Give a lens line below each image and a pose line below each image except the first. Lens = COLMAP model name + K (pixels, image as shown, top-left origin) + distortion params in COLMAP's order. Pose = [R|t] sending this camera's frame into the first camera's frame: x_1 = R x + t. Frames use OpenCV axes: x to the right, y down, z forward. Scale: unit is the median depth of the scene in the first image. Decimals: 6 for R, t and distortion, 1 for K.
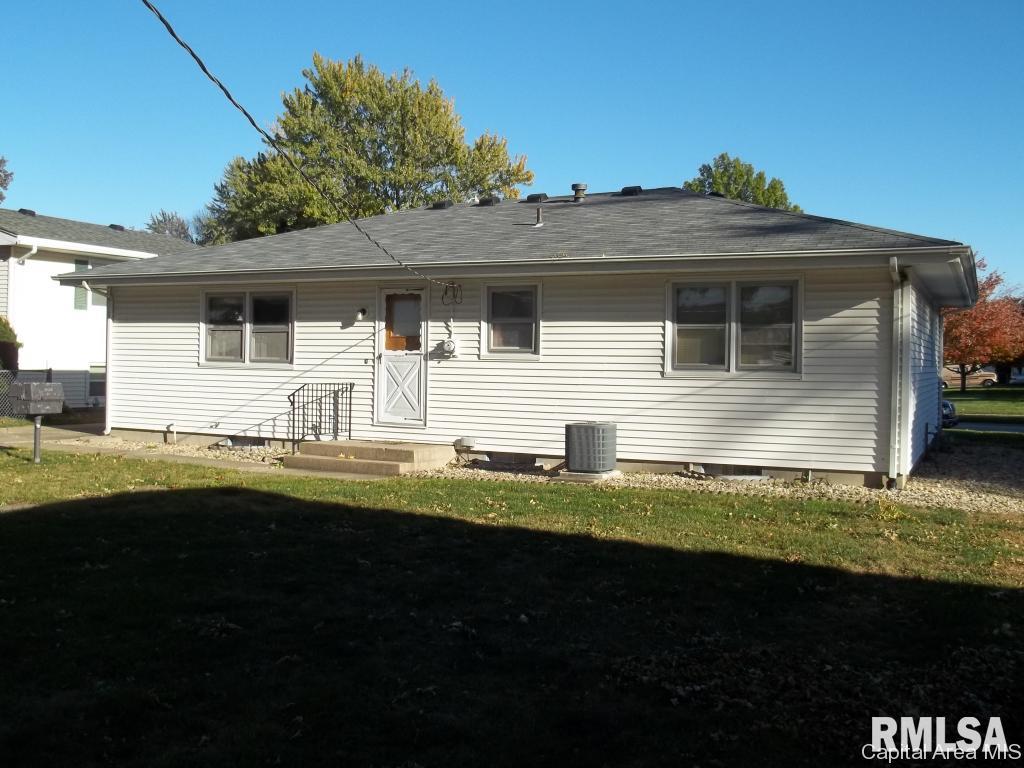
lens RADIAL K [[1029.1, 0, 510.8], [0, 1029.1, 315.5], [0, 0, 1]] dist [-0.114358, 0.155316]
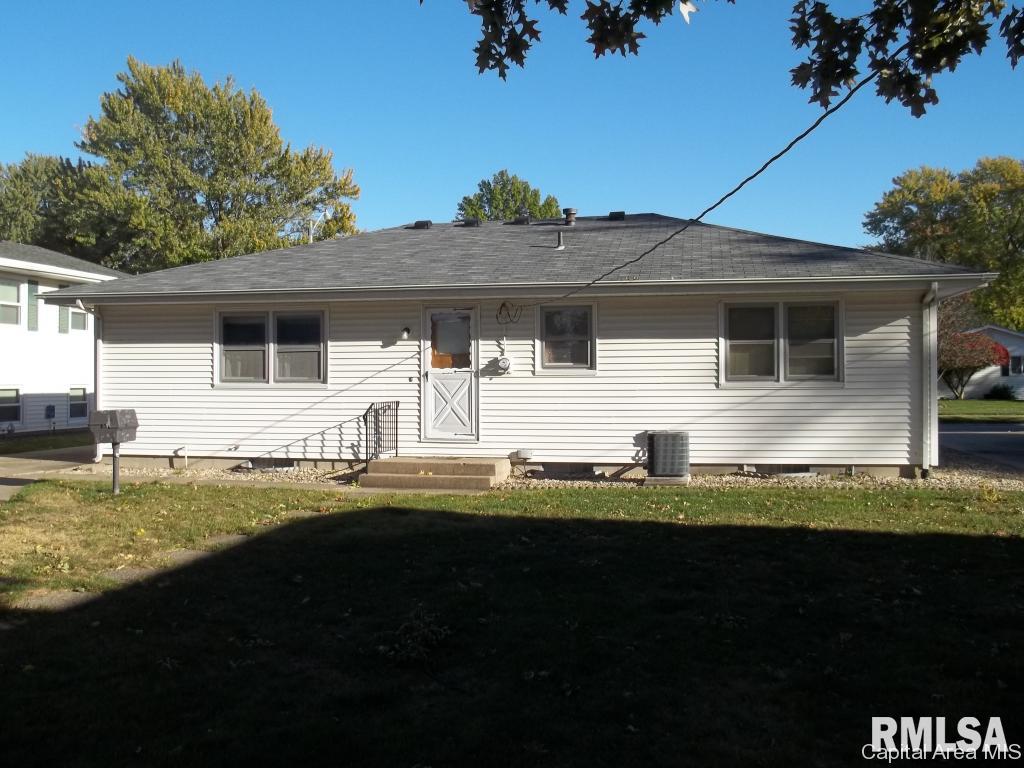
lens RADIAL K [[1029.1, 0, 510.8], [0, 1029.1, 315.5], [0, 0, 1]] dist [-0.114358, 0.155316]
pose [[0.965576, -0.004161, 0.260089, -0.320690], [0.006945, 0.999928, -0.009785, -0.008430], [-0.260030, 0.011255, 0.965535, -0.012828]]
